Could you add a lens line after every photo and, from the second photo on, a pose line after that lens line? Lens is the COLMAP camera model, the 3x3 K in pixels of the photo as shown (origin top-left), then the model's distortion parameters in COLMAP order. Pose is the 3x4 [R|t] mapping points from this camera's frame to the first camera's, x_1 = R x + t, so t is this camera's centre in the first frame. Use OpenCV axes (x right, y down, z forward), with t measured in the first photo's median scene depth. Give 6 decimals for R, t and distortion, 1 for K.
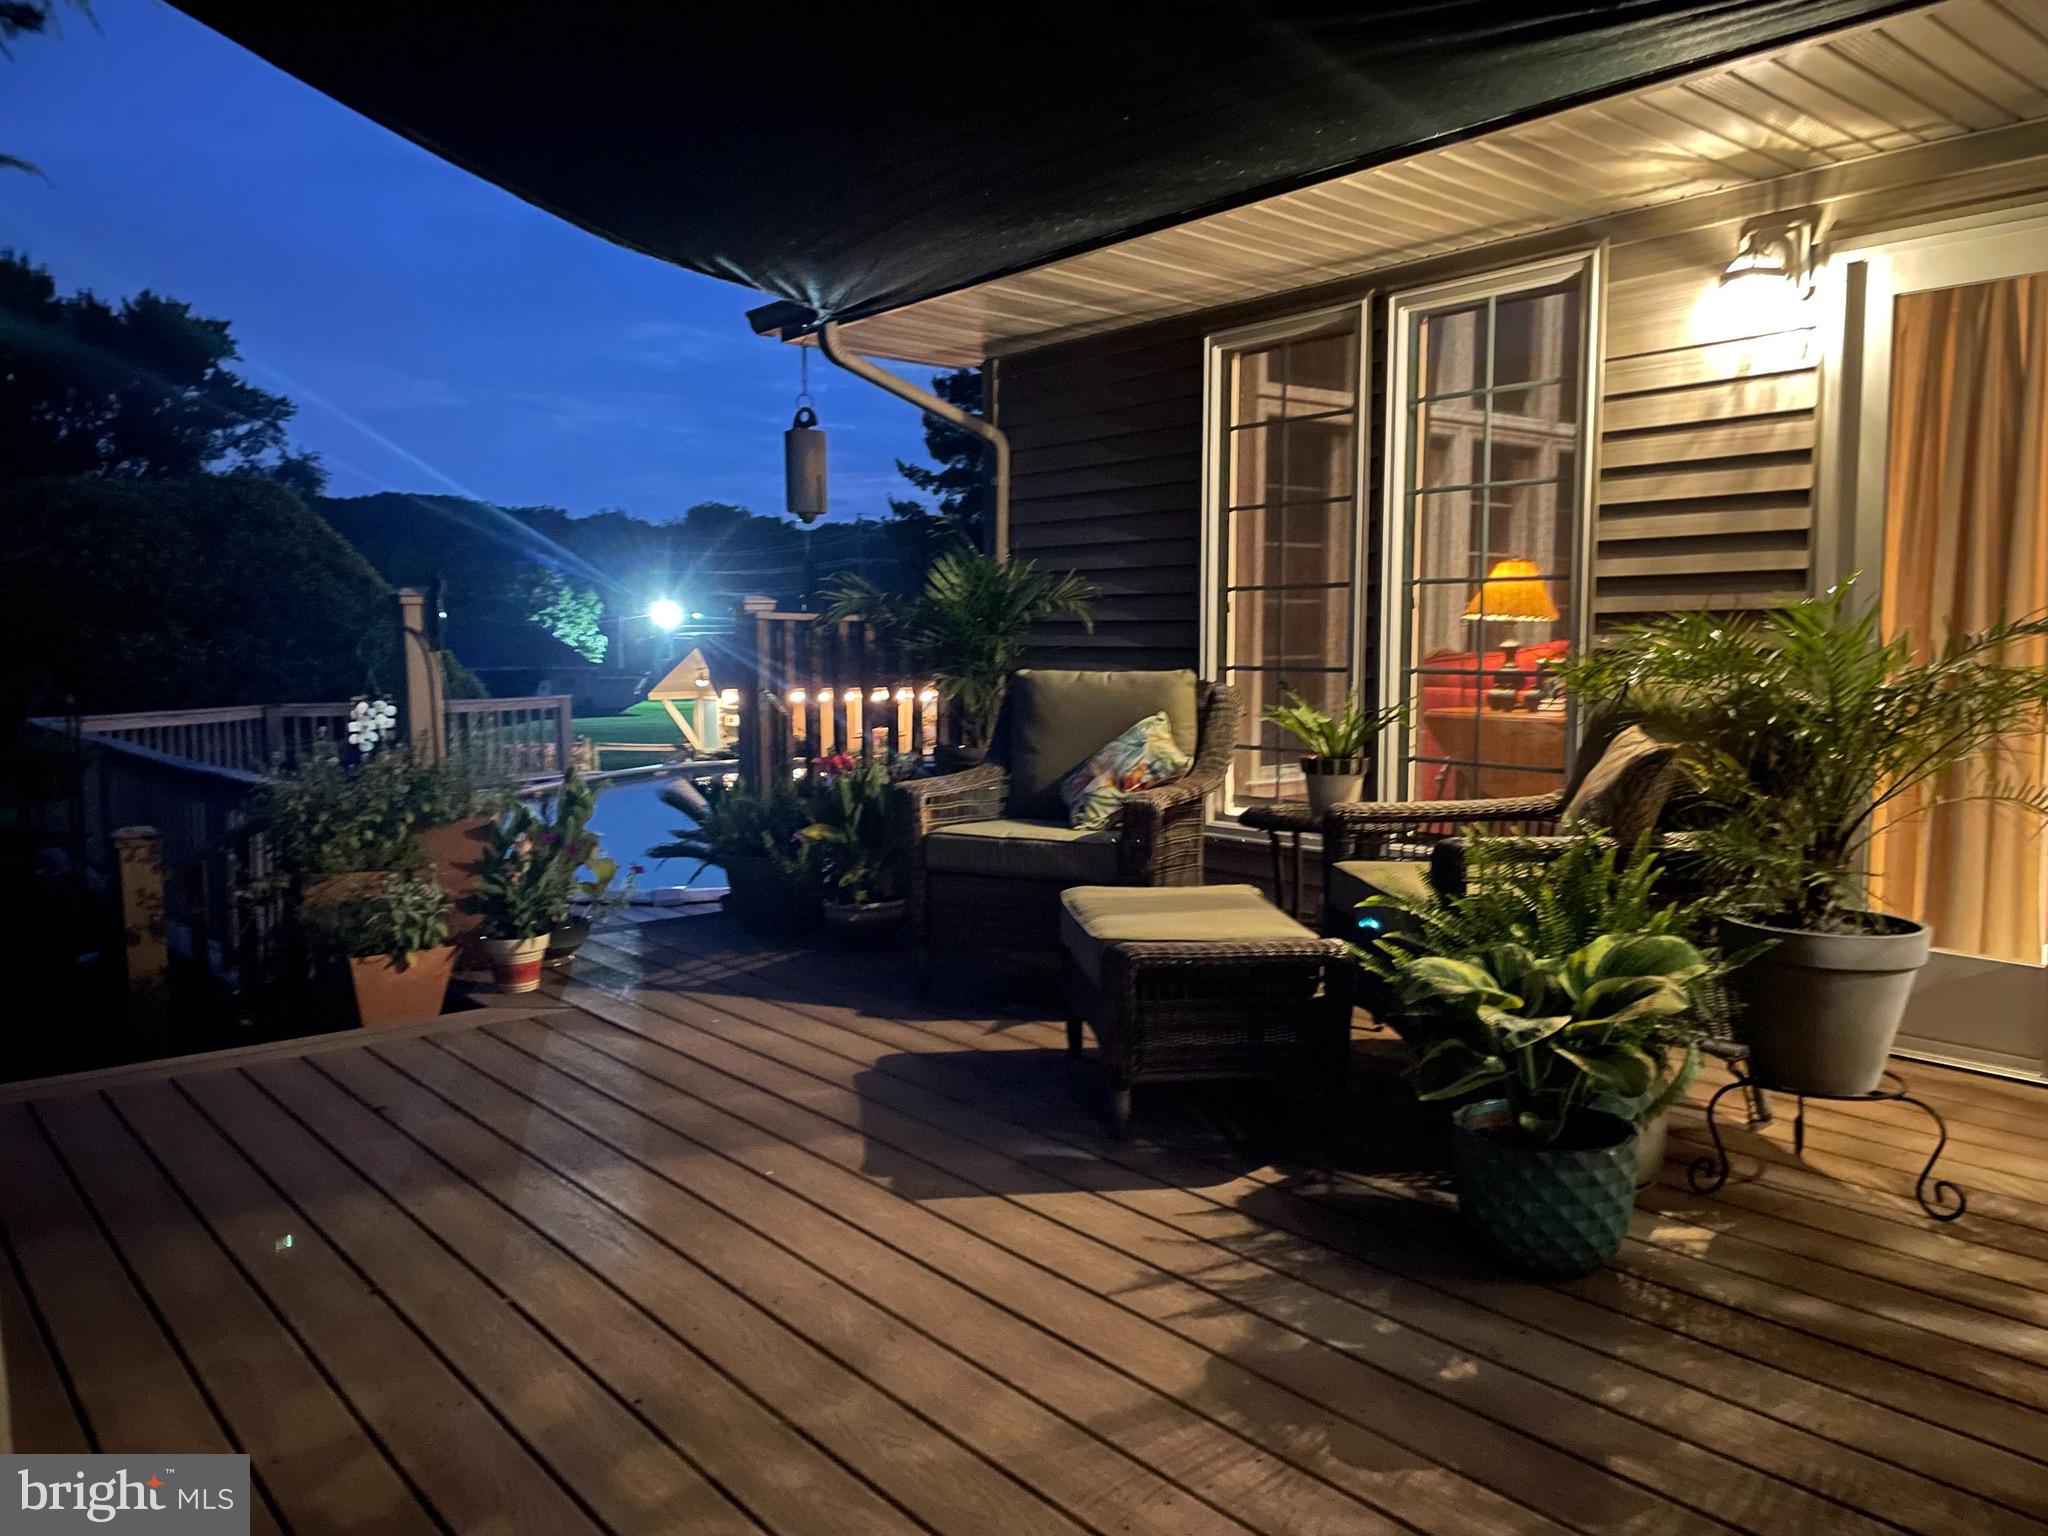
lens RADIAL K [[1524.4, 0, 1023.5], [0, 1524.4, 770.6], [0, 0, 1]] dist [0.083620, -0.108656]
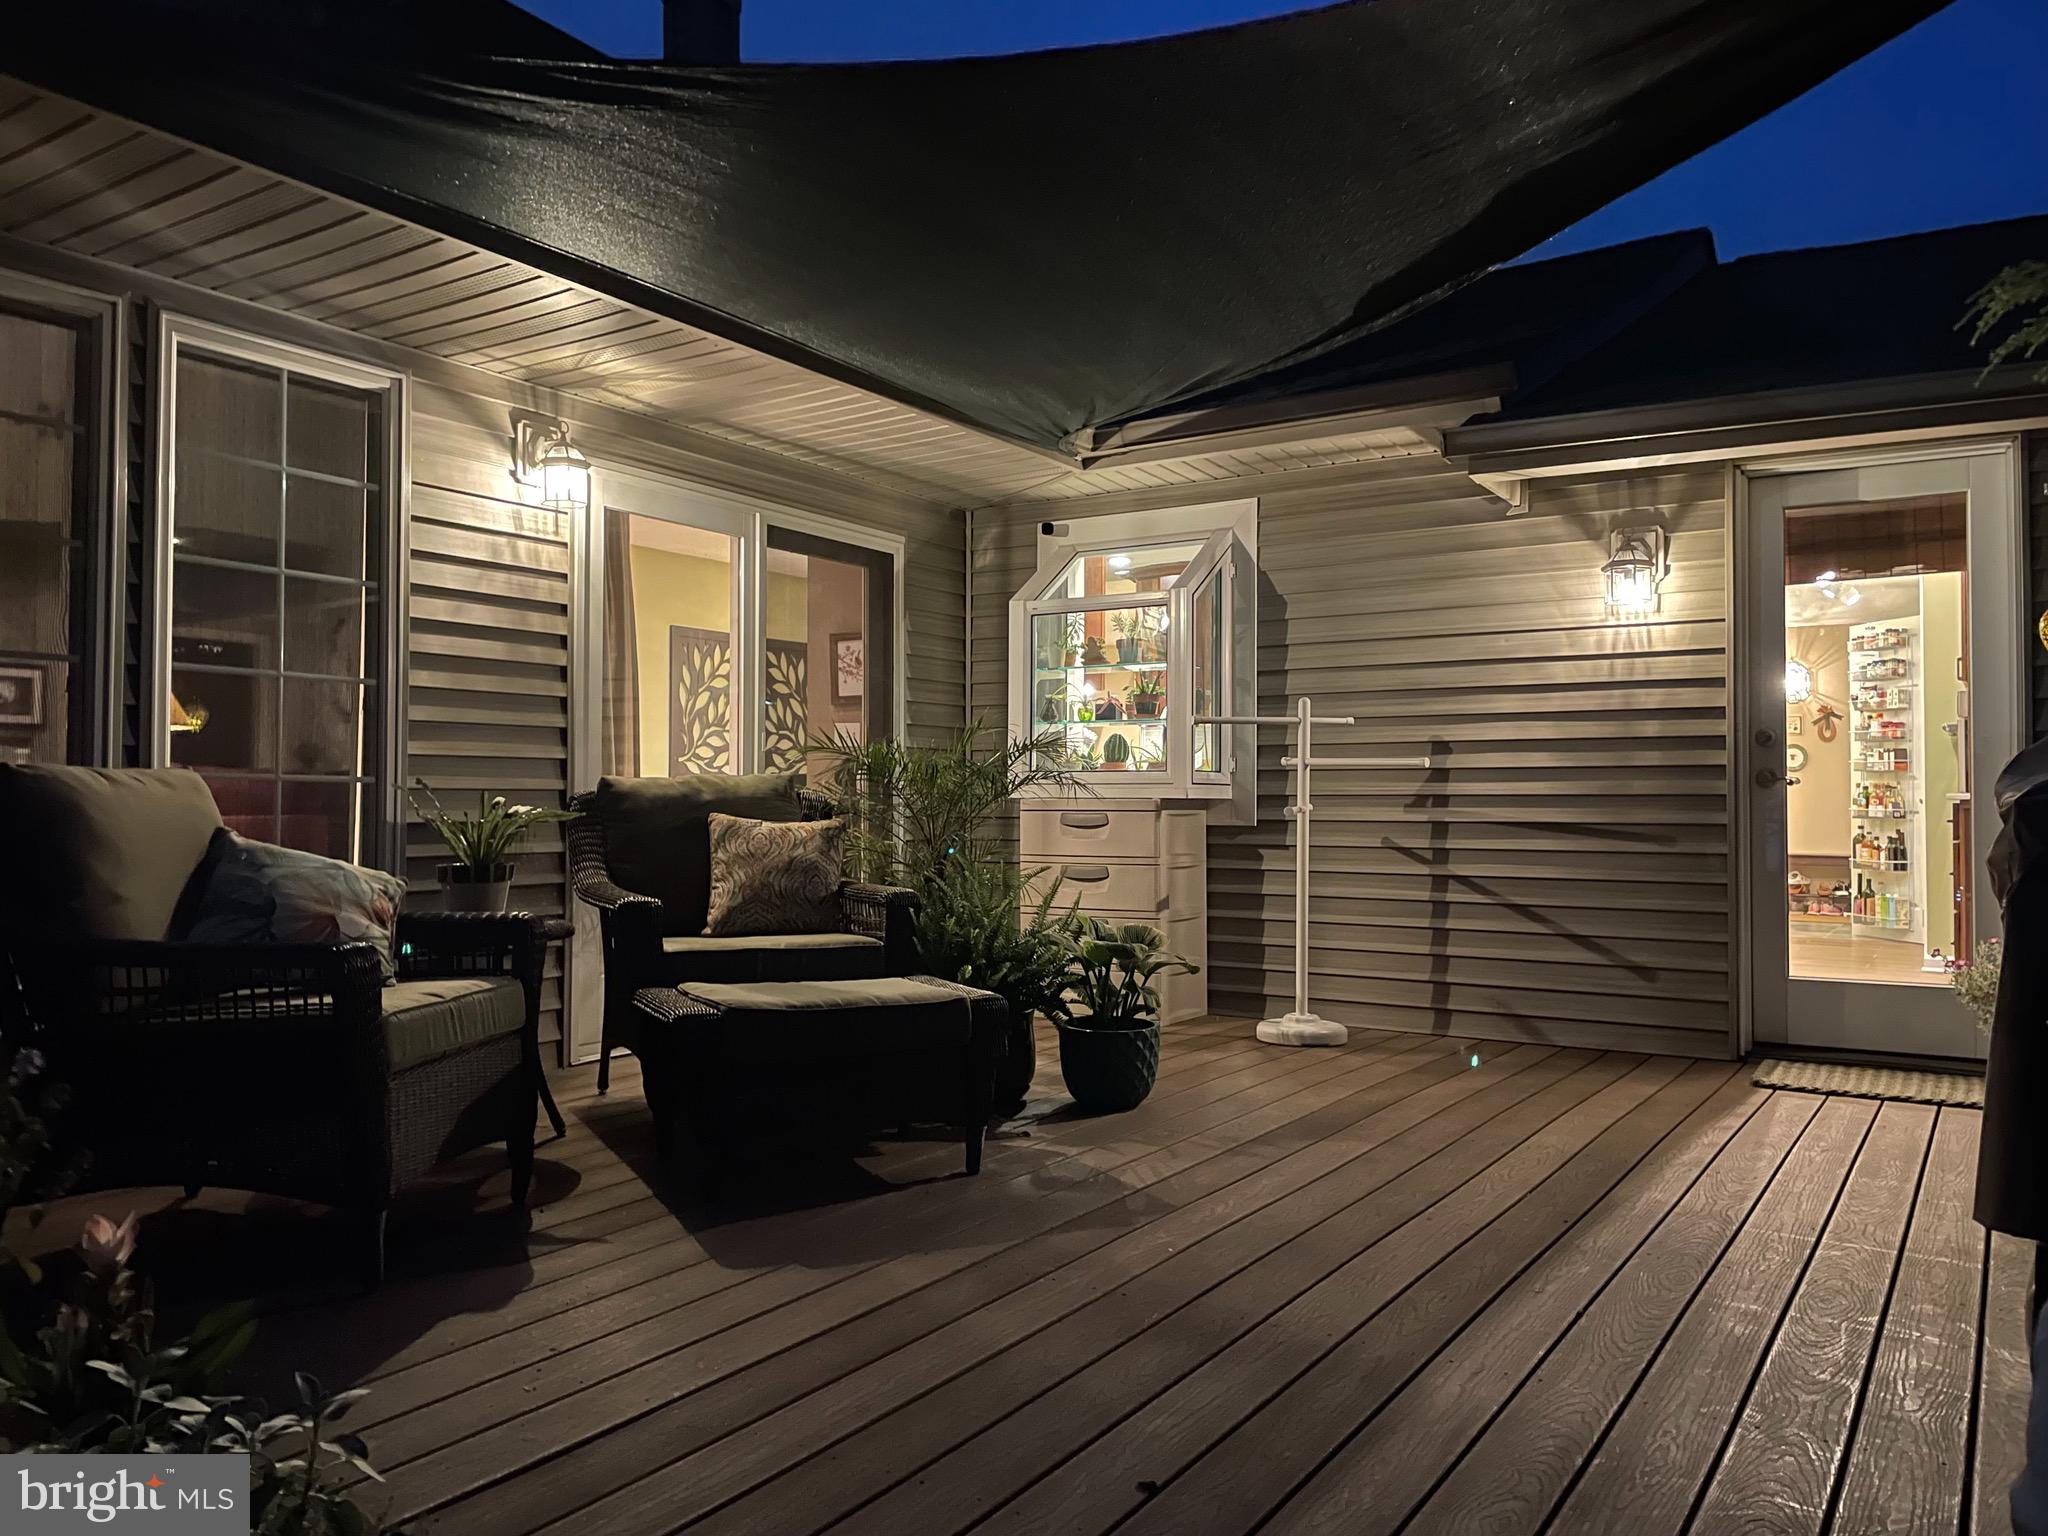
lens RADIAL K [[1524.4, 0, 1023.5], [0, 1524.4, 770.6], [0, 0, 1]] dist [0.083620, -0.108656]
pose [[-0.304101, 0.015394, 0.952515, -0.817849], [0.074378, 0.997201, 0.007630, -0.050018], [-0.949732, 0.073166, -0.304395, 1.020391]]
